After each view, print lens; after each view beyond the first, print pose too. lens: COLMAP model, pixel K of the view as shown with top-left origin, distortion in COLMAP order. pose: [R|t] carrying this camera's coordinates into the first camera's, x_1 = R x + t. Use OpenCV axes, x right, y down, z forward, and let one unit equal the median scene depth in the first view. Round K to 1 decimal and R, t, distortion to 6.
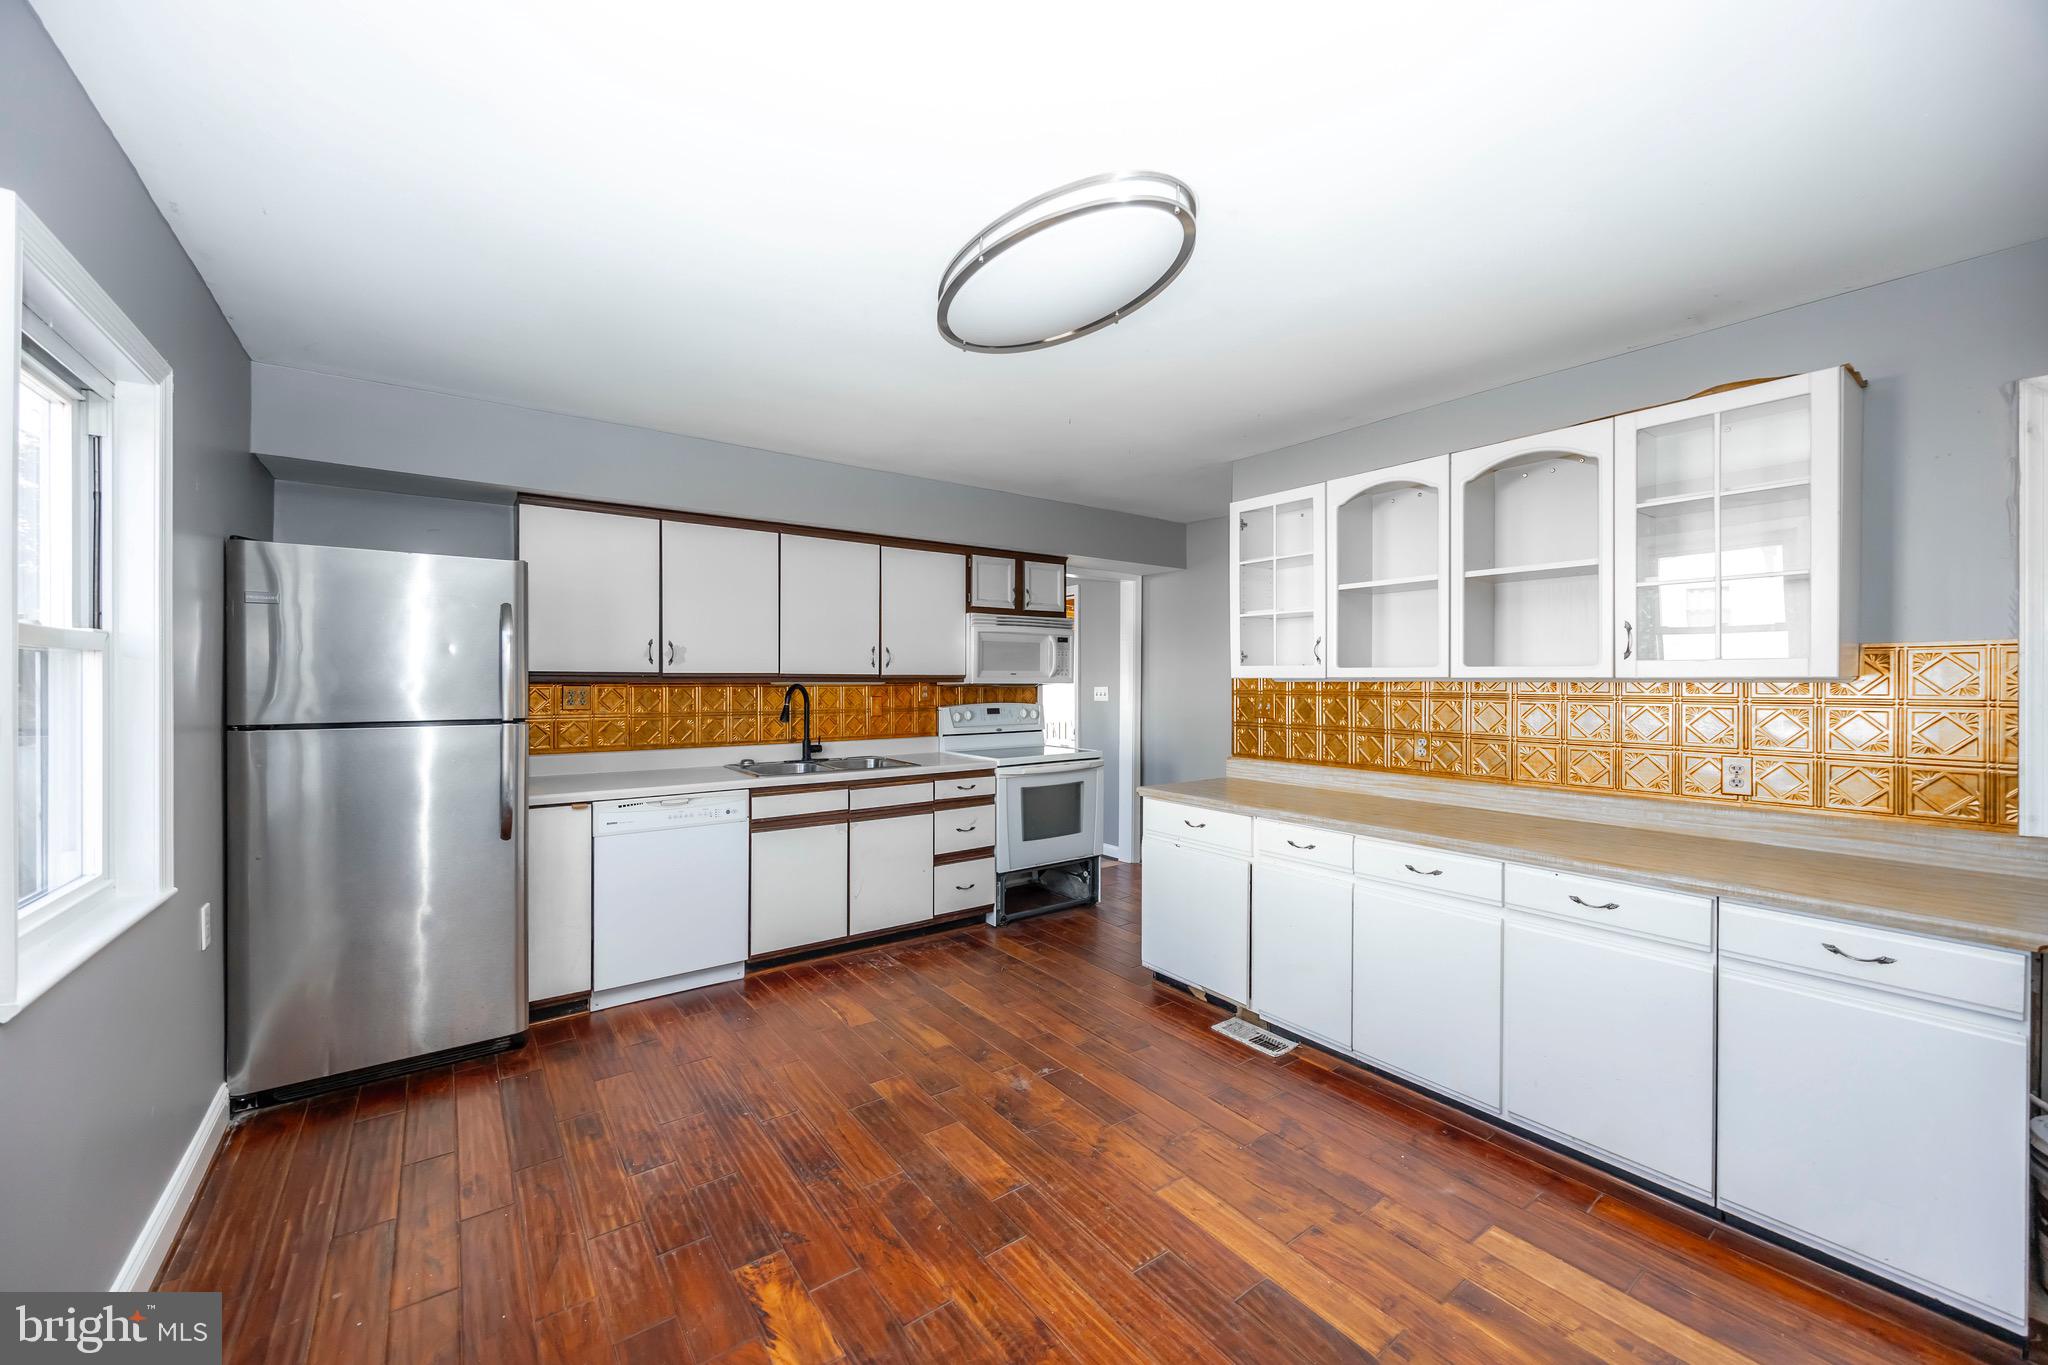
lens RADIAL K [[771.3, 0, 1021.7], [0, 771.3, 686.7], [0, 0, 1]] dist [-0.000728, 0.000010]
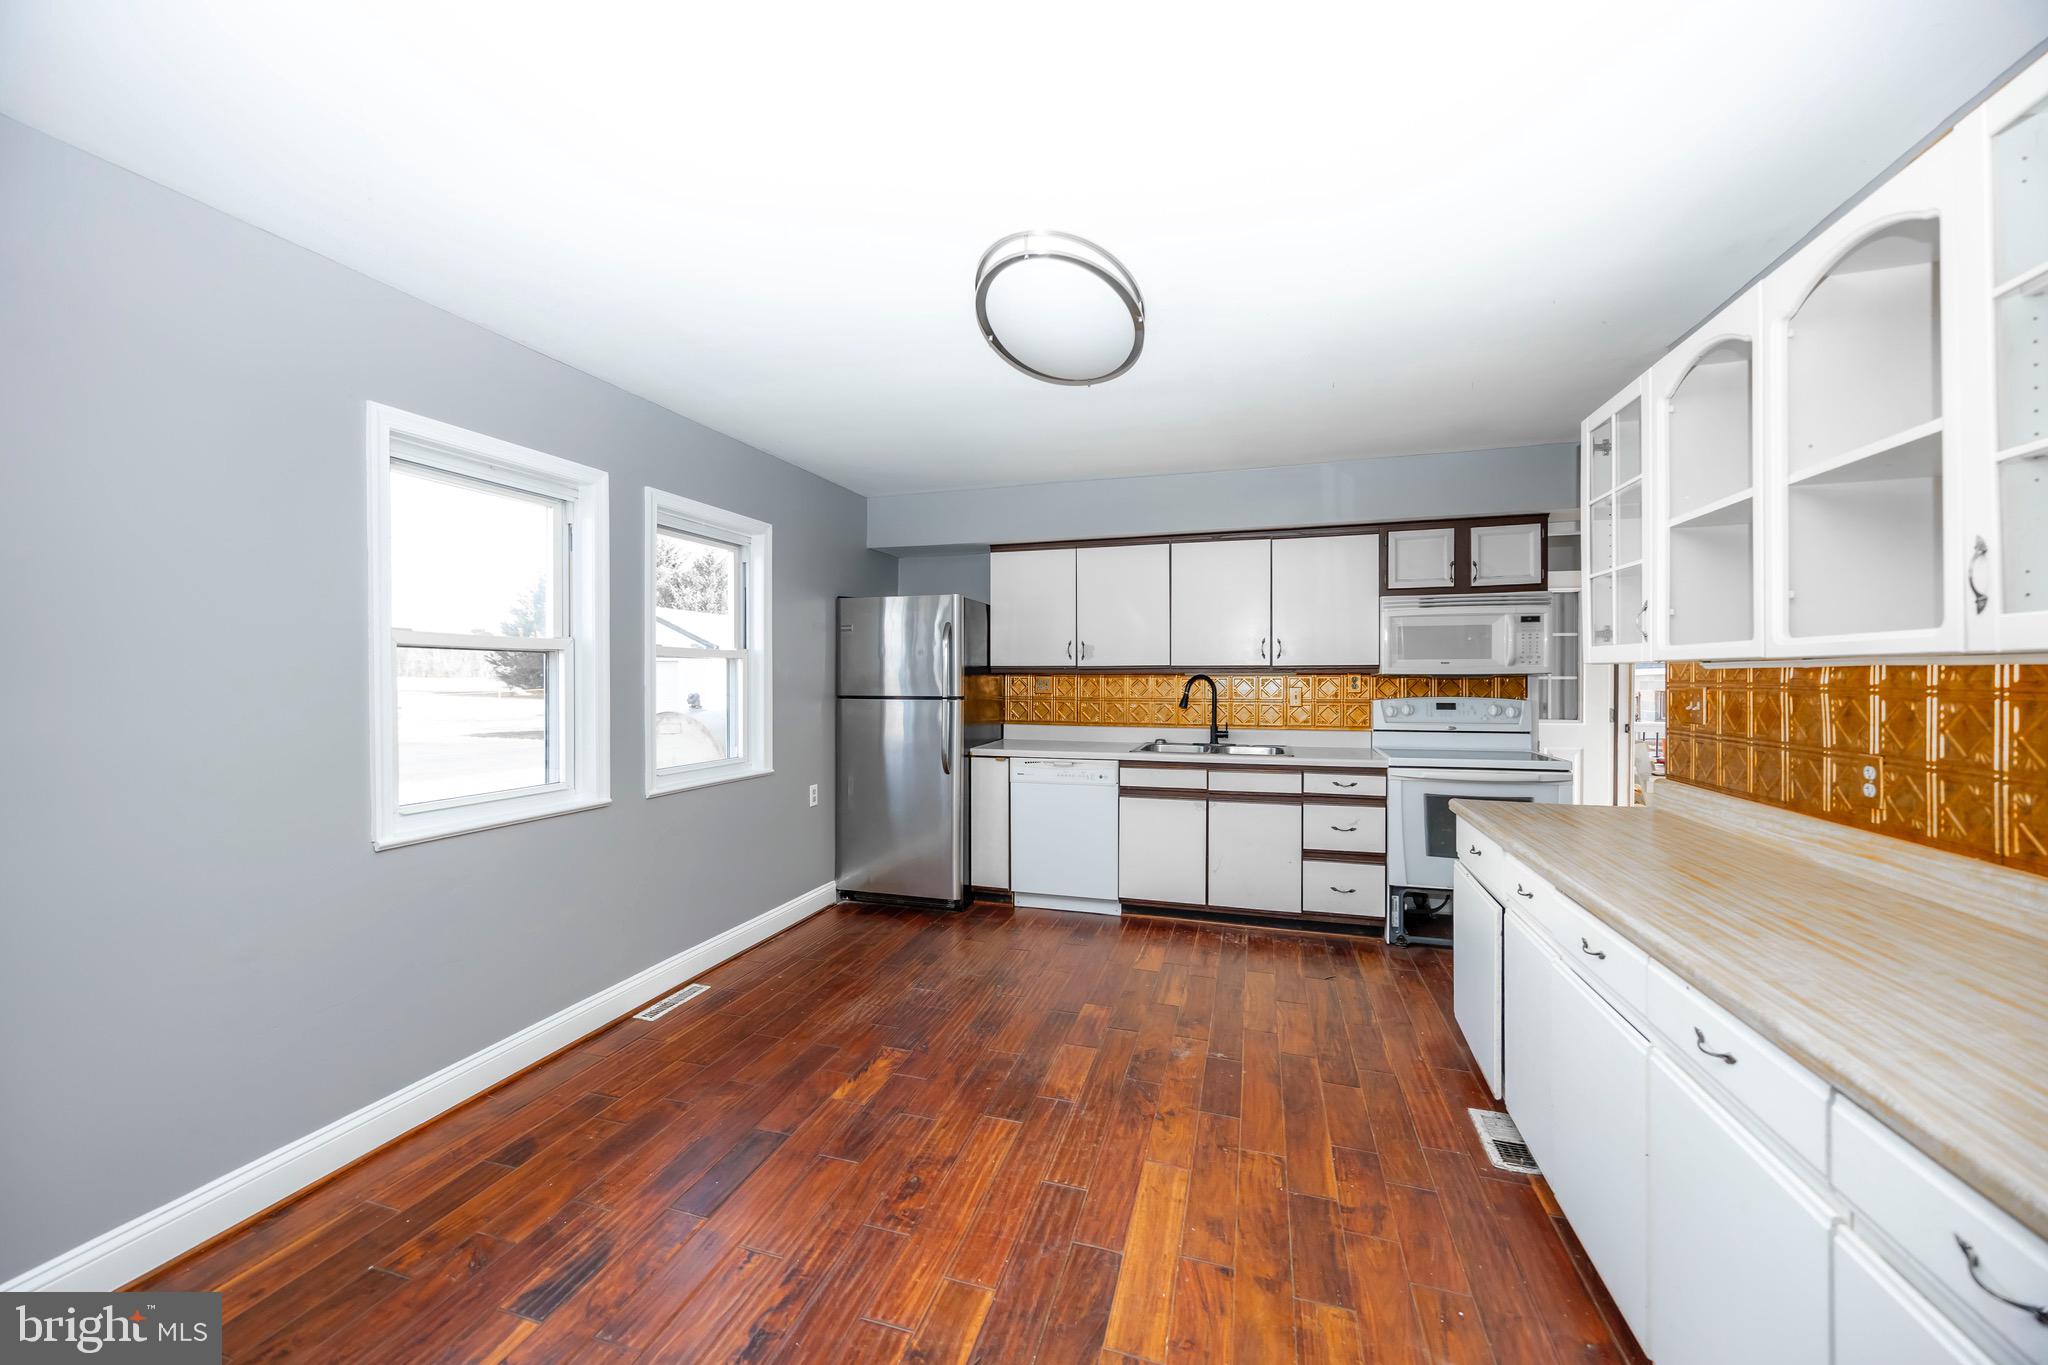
lens RADIAL K [[773.8, 0, 1017.5], [0, 773.8, 679.7], [0, 0, 1]] dist [-0.001027, 0.000122]
pose [[0.594348, 0.002076, -0.804205, 0.496245], [-0.003737, 0.999993, -0.000180, 0.005256], [0.804199, 0.003112, 0.594352, 0.132470]]
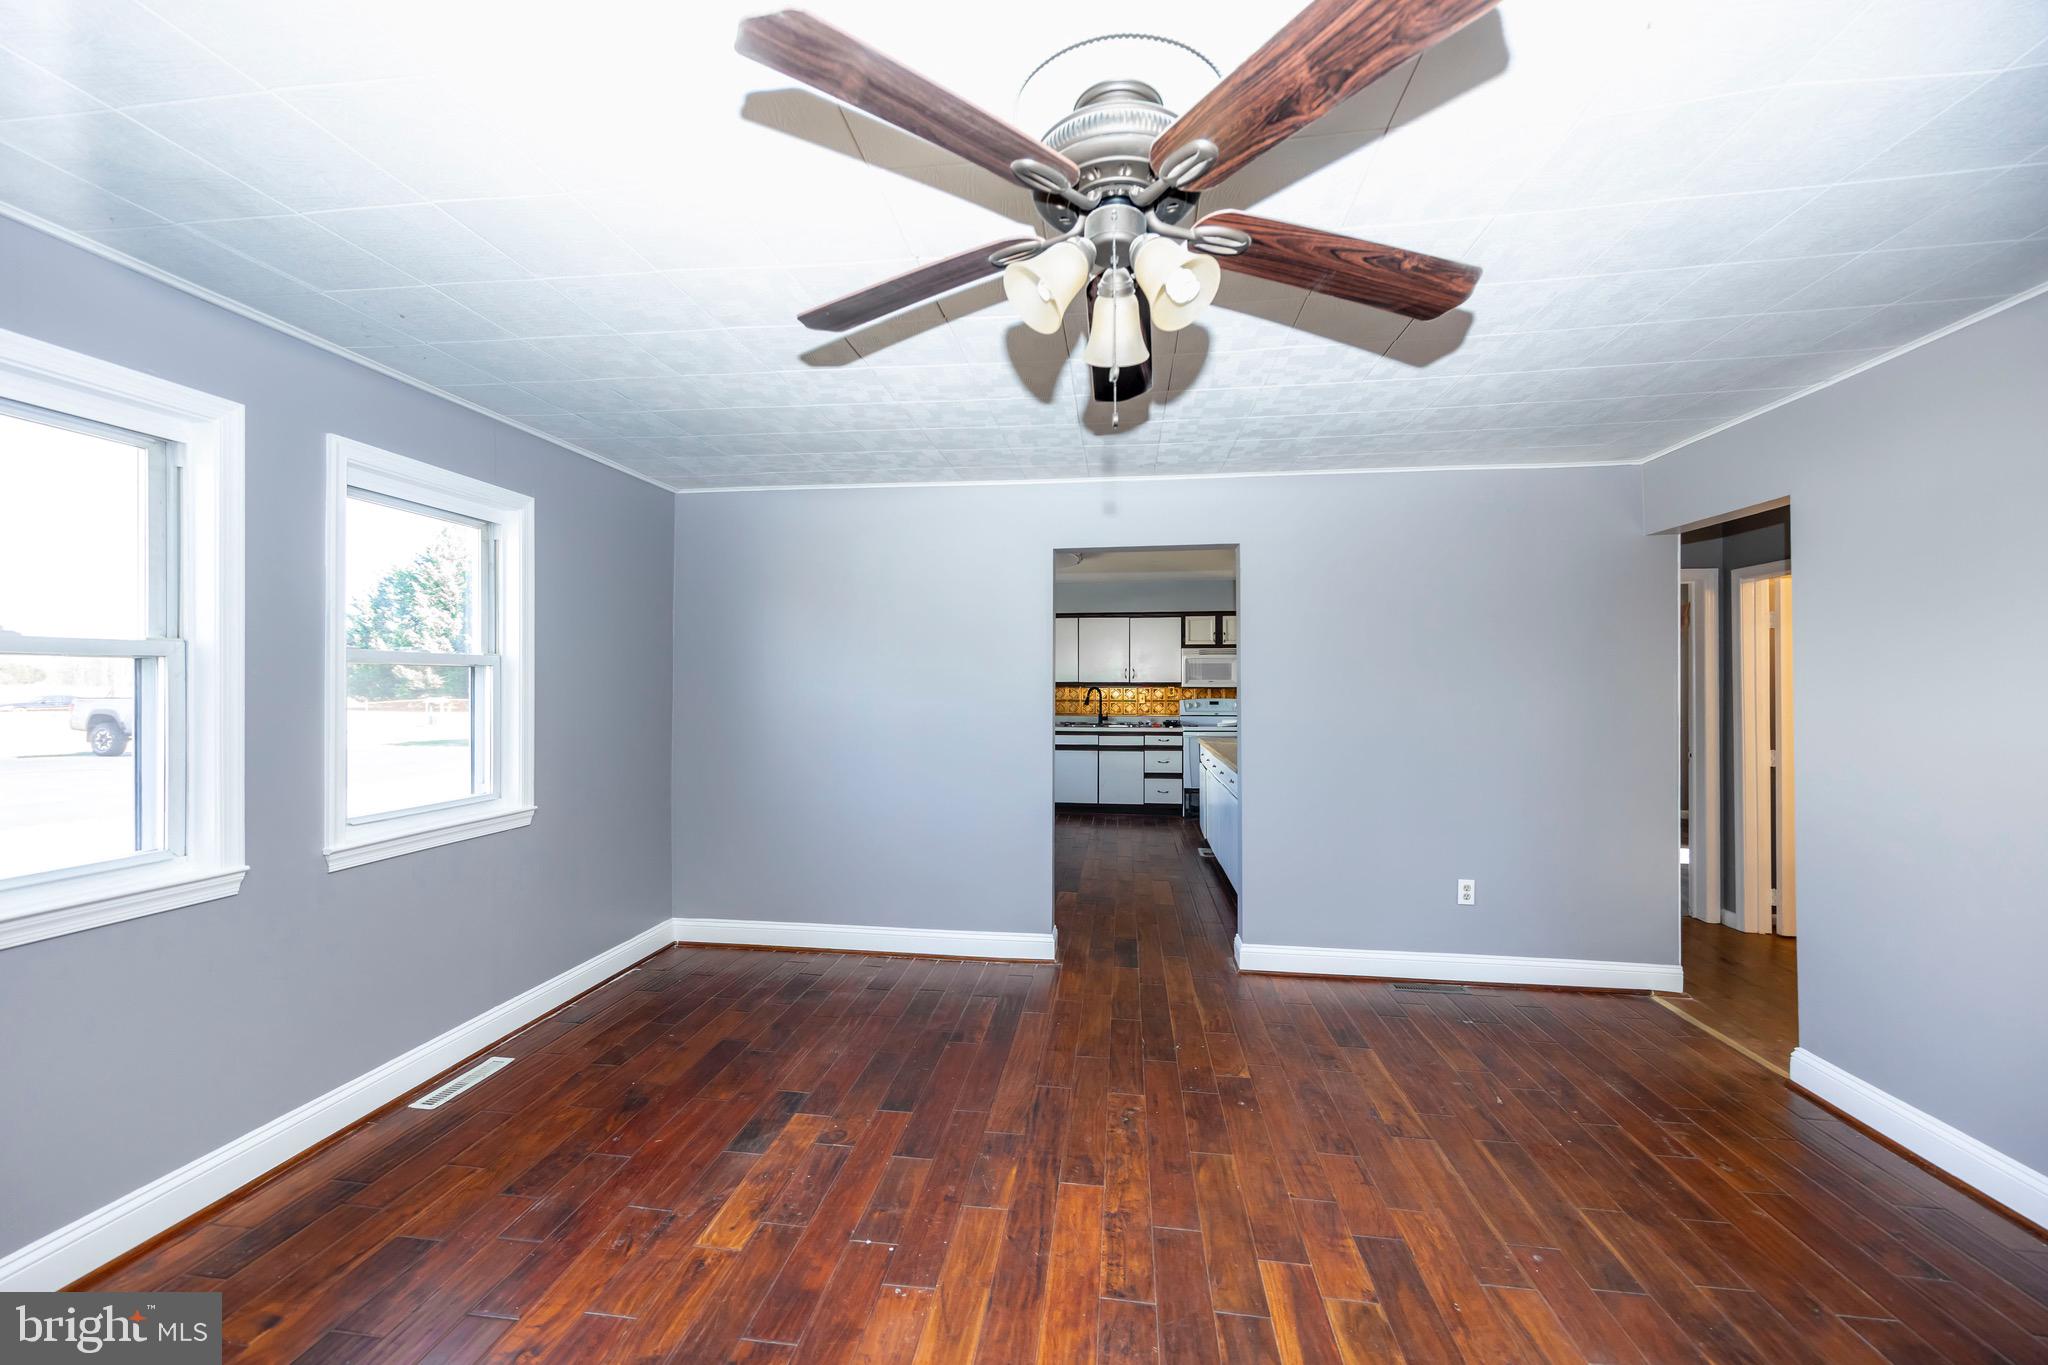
lens RADIAL K [[802.2, 0, 1017.9], [0, 802.2, 683.7], [0, 0, 1]] dist [0.000067, -0.000173]
pose [[0.722653, -0.004028, -0.691199, 1.171656], [-0.003696, 0.999946, -0.009692, 0.009997], [0.691201, 0.009559, 0.722599, -0.788965]]
